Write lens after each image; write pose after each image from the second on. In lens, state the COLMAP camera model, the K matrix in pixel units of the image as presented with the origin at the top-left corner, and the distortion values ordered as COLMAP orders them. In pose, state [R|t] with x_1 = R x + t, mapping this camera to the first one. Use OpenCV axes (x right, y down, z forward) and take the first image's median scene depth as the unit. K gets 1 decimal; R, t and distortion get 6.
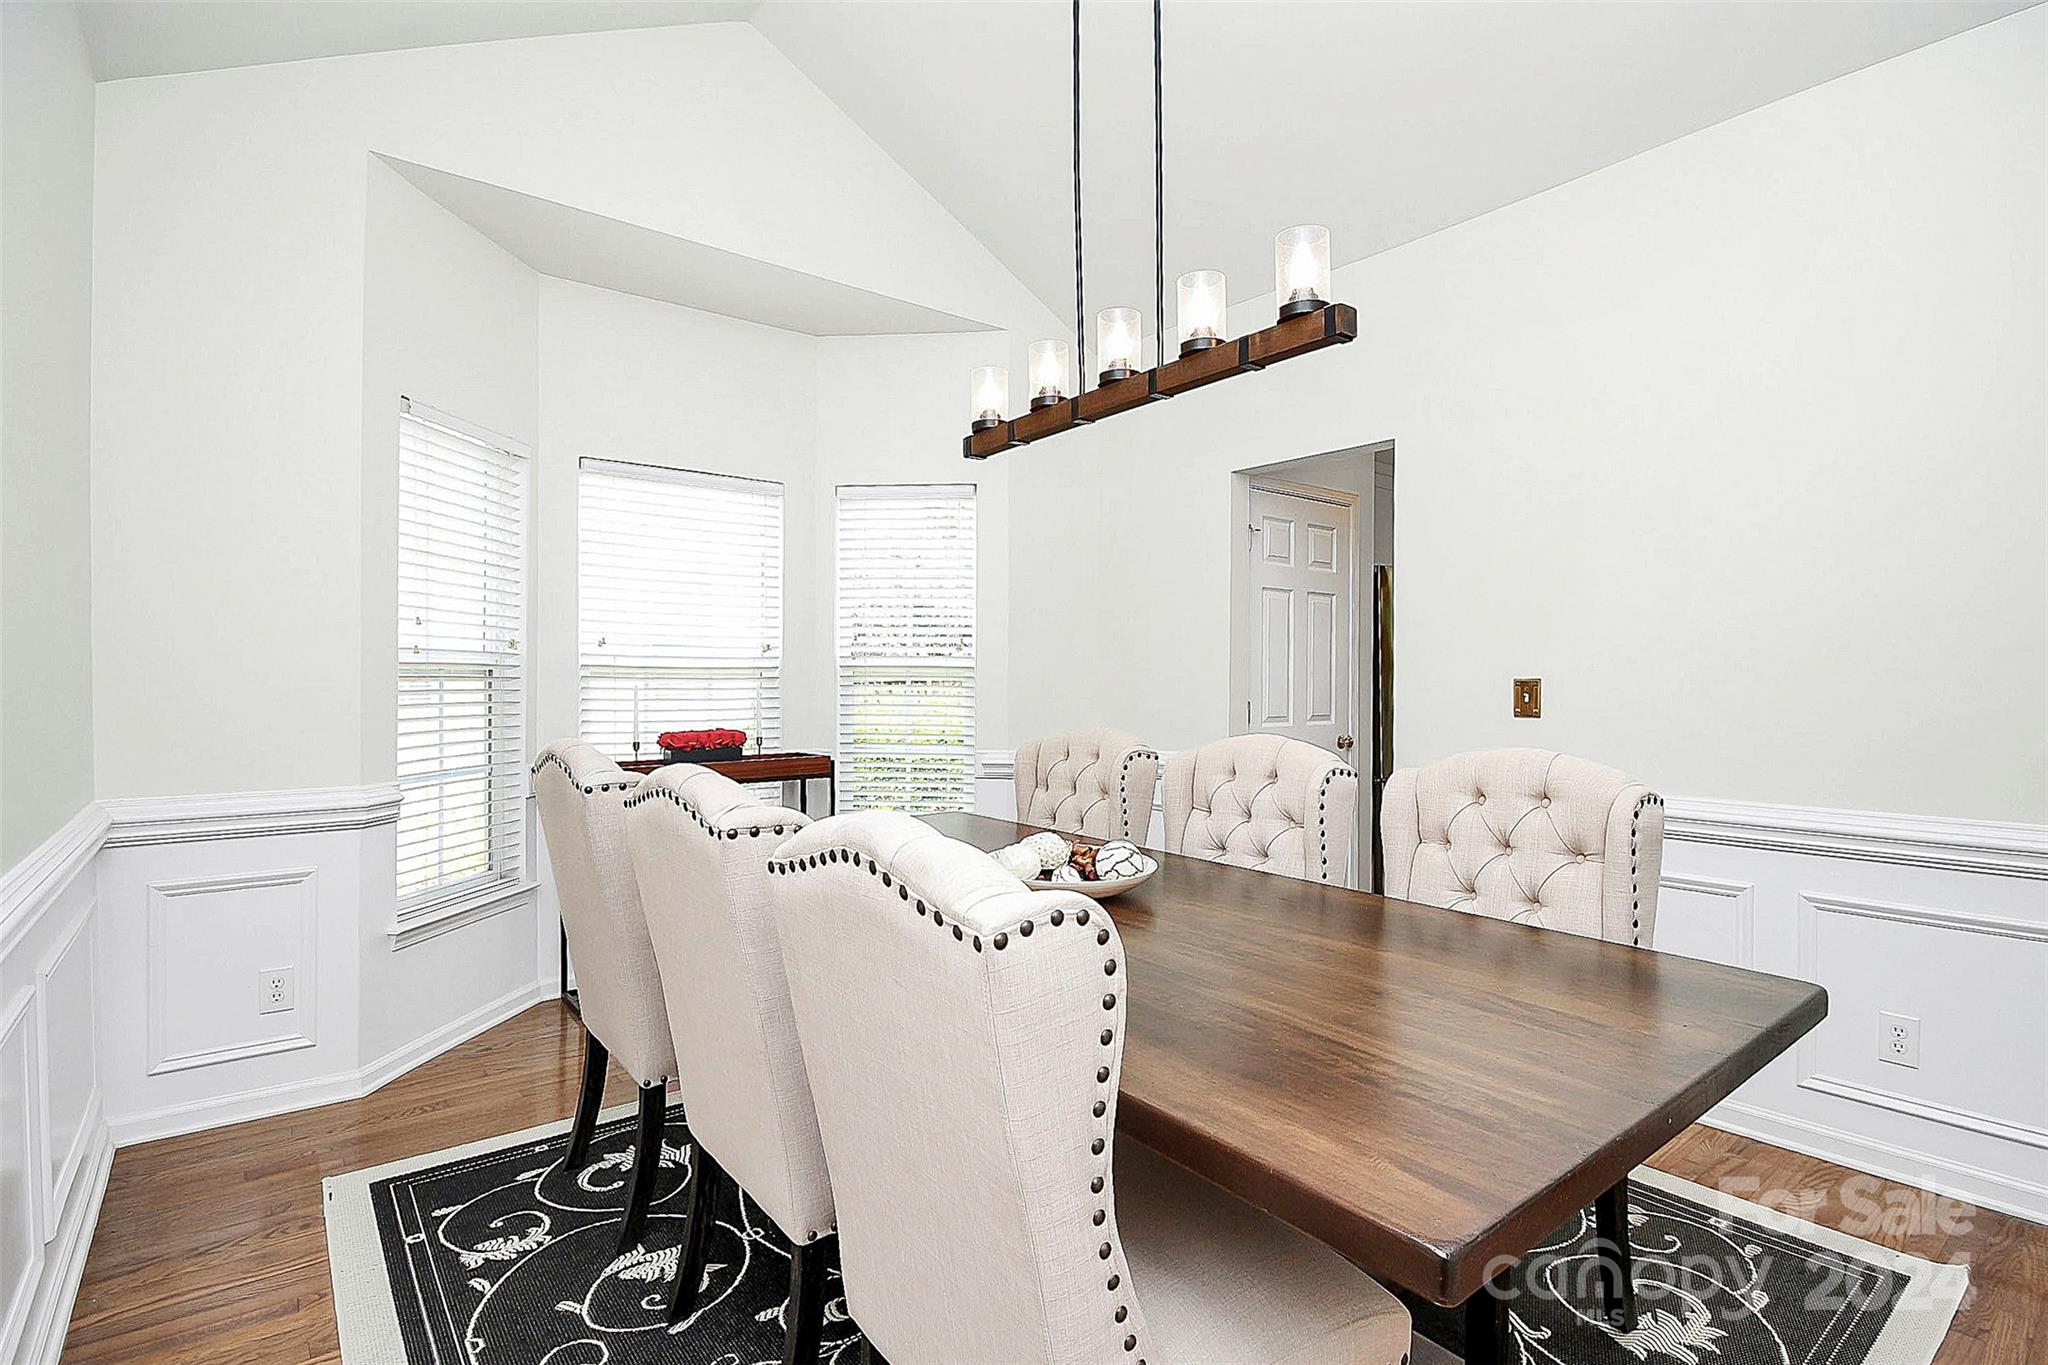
lens RADIAL K [[963.0, 0, 1027.1], [0, 963.0, 687.3], [0, 0, 1]] dist [0.002077, 0.000322]
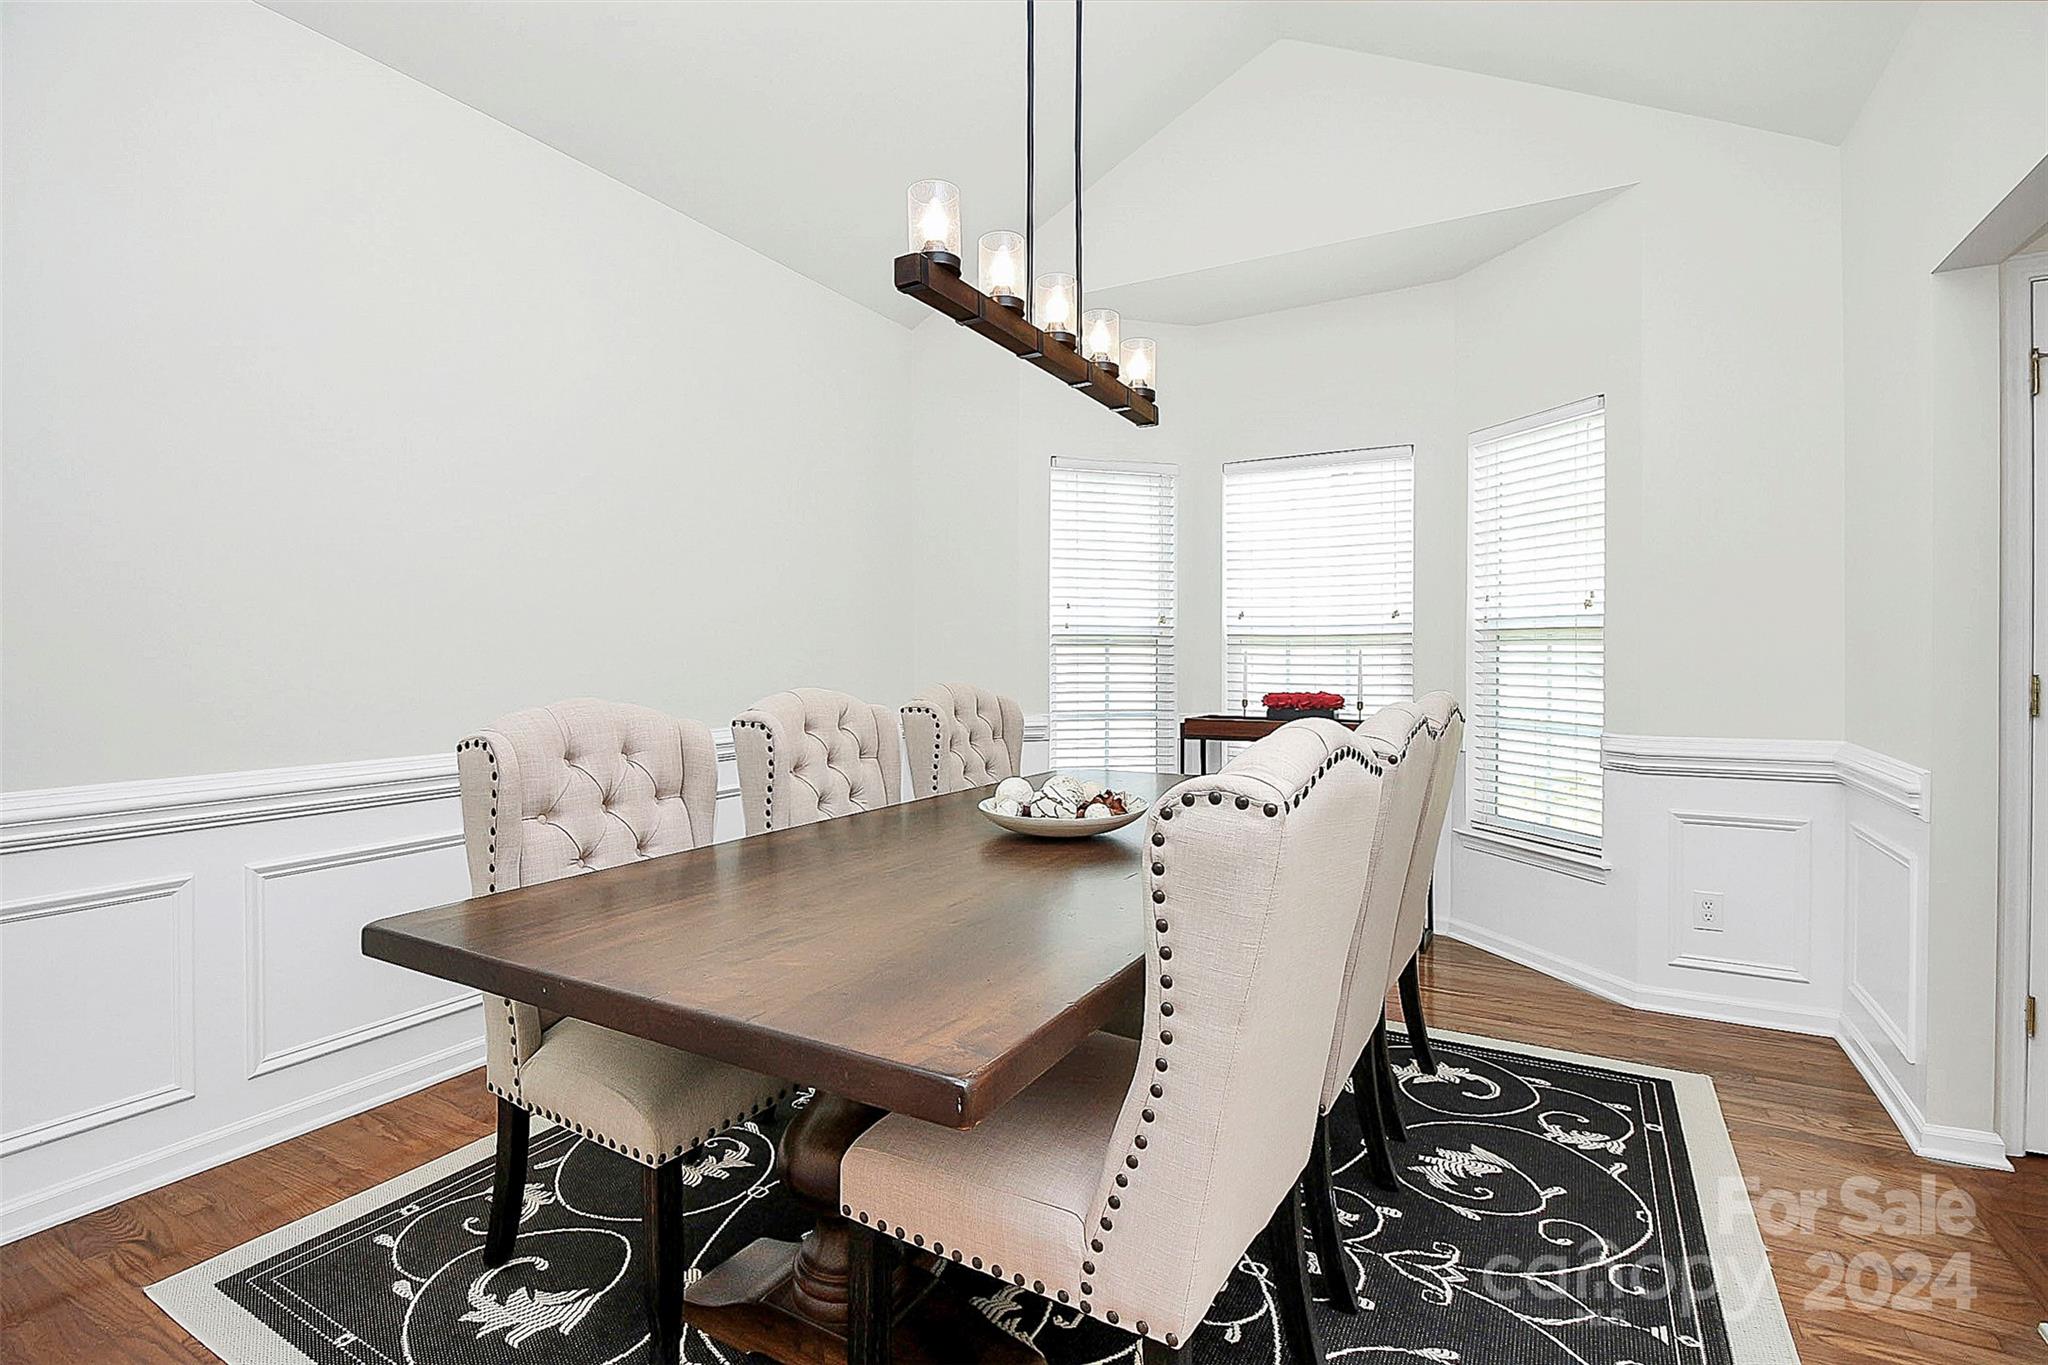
lens RADIAL K [[963.0, 0, 1030.8], [0, 963.0, 665.9], [0, 0, 1]] dist [0.002077, 0.000322]
pose [[0.378481, 0.018724, -0.925420, 0.579653], [-0.007954, 0.999824, 0.016976, -0.002198], [0.925575, 0.000935, 0.378564, 0.321140]]
